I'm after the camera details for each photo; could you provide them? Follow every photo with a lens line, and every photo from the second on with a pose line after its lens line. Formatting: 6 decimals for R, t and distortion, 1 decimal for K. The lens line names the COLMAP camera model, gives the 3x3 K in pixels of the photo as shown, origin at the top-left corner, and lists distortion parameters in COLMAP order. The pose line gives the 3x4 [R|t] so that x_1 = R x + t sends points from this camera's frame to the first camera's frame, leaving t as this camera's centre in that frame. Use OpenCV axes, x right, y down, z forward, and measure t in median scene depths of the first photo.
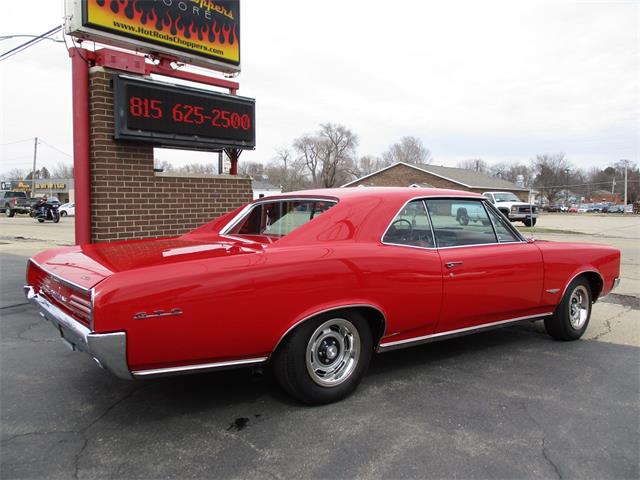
lens RADIAL K [[539.1, 0, 323.7], [0, 539.1, 239.7], [0, 0, 1]] dist [-0.022503, 0.012289]
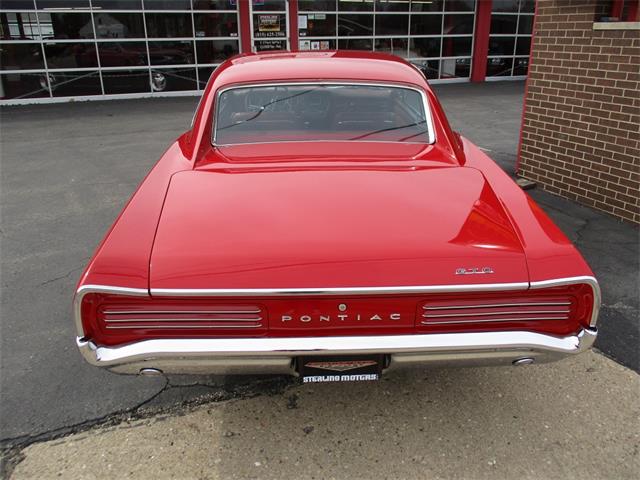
lens RADIAL K [[539.1, 0, 324.9], [0, 539.1, 240.5], [0, 0, 1]] dist [-0.022503, 0.012289]
pose [[-0.475343, 0.318703, -0.820047, 0.534067], [-0.068552, 0.915833, 0.395666, -0.118935], [0.877126, 0.244293, -0.413487, 1.060446]]
